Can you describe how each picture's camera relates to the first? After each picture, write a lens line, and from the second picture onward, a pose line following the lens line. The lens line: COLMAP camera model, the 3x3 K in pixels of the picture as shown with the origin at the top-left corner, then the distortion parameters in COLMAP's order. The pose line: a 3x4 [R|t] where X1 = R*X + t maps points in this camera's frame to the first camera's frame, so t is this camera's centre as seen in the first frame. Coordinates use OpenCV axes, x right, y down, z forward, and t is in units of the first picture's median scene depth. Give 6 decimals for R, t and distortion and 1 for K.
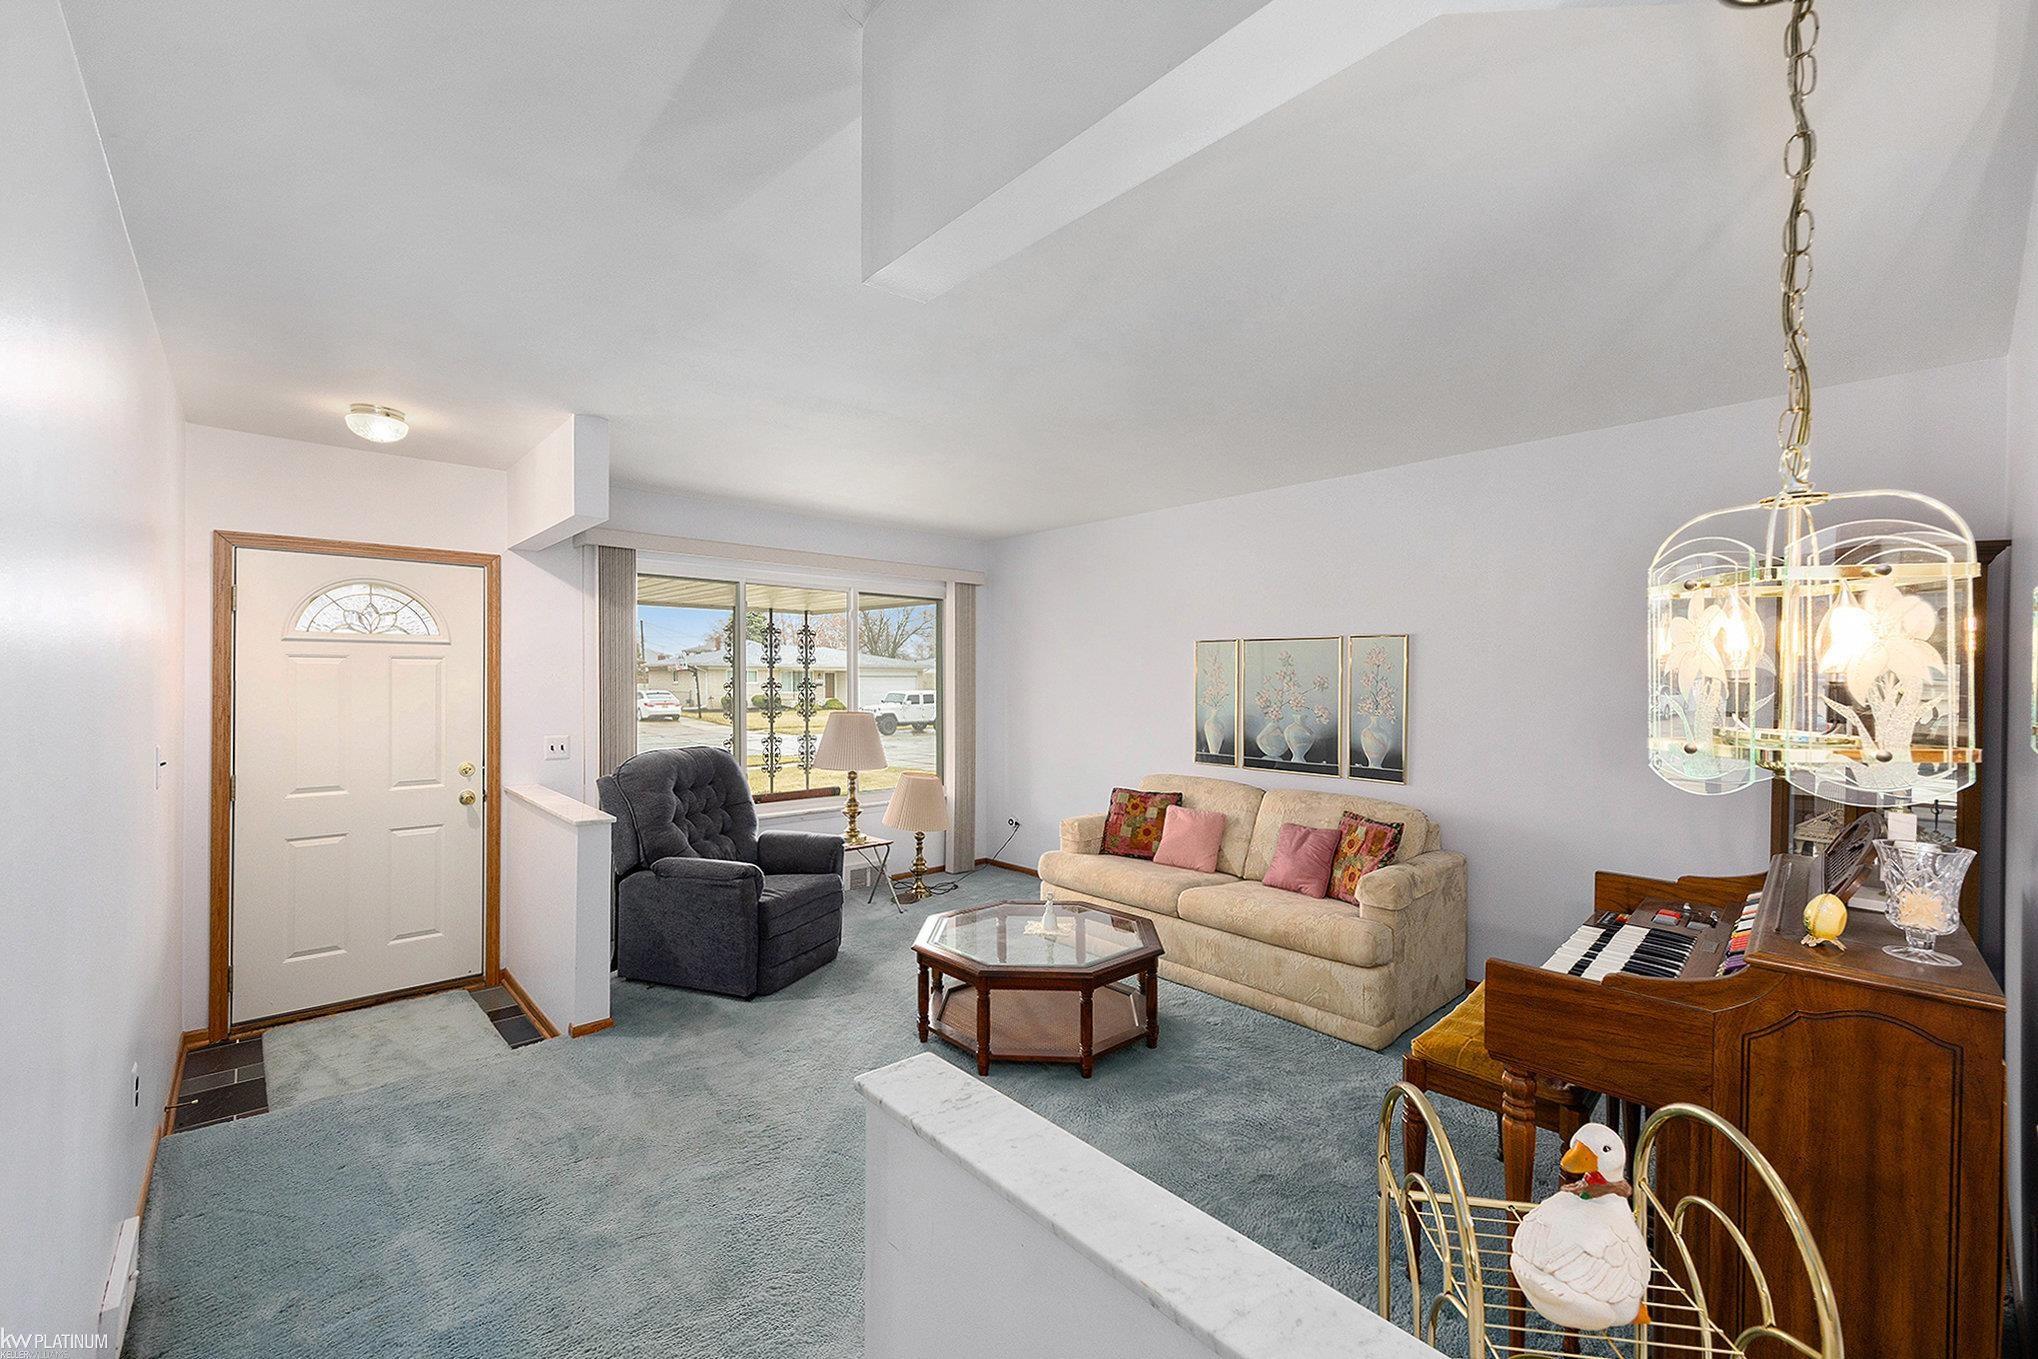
lens RADIAL K [[846.4, 0, 1034.2], [0, 846.4, 676.1], [0, 0, 1]] dist [0.020807, -0.003656]
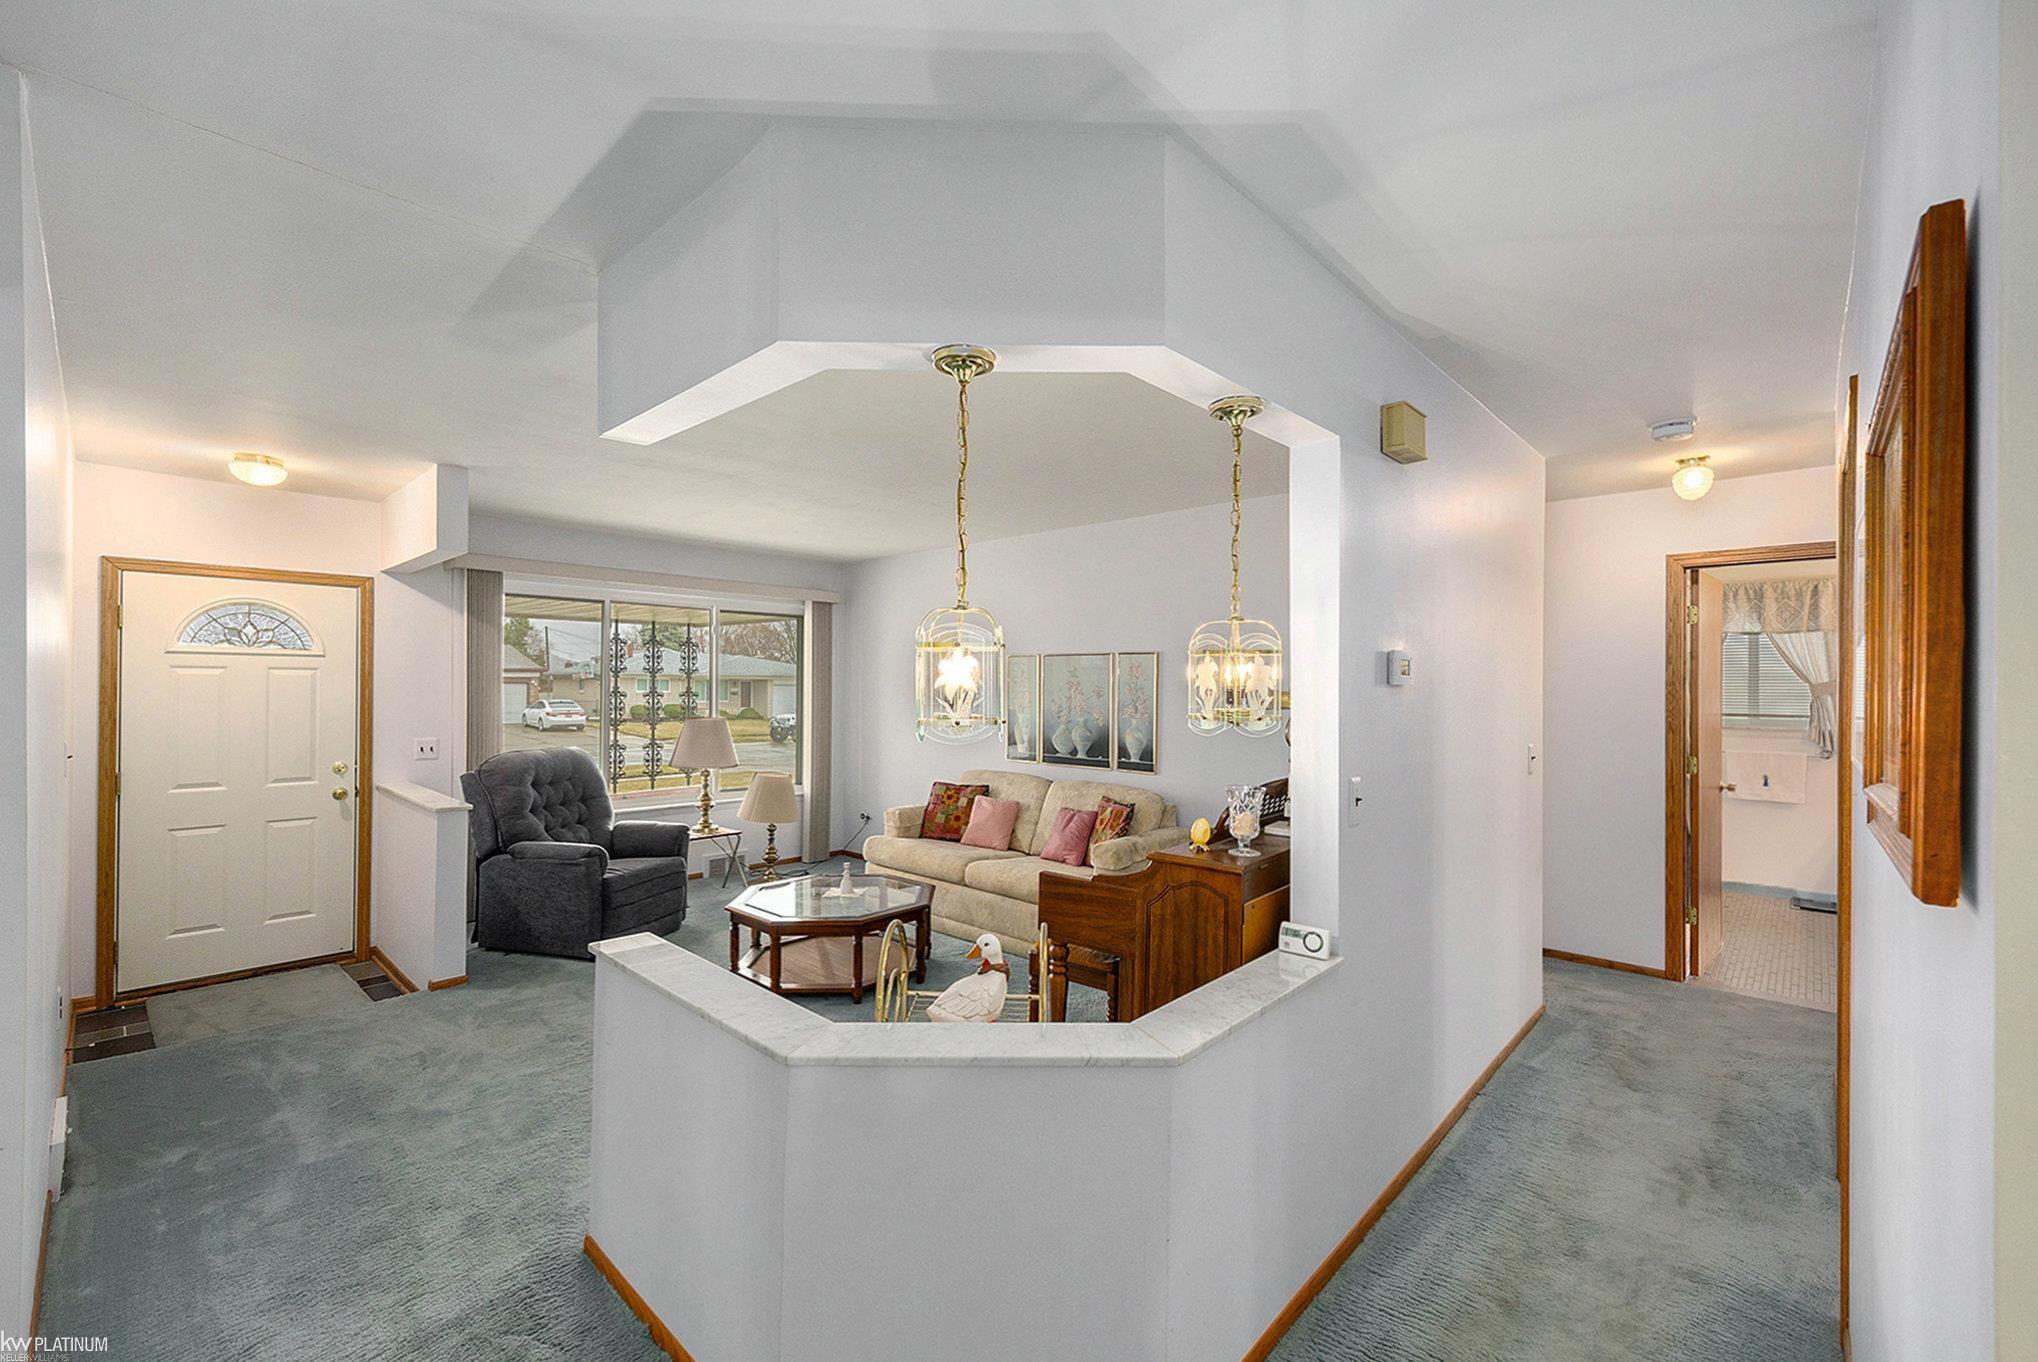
lens RADIAL K [[846.4, 0, 1019.2], [0, 846.4, 678.3], [0, 0, 1]] dist [0.020807, -0.003656]
pose [[0.997117, 0.001151, 0.075870, 0.157021], [-0.000572, 0.999971, -0.007652, -0.001197], [-0.075877, 0.007586, 0.997088, -0.214320]]
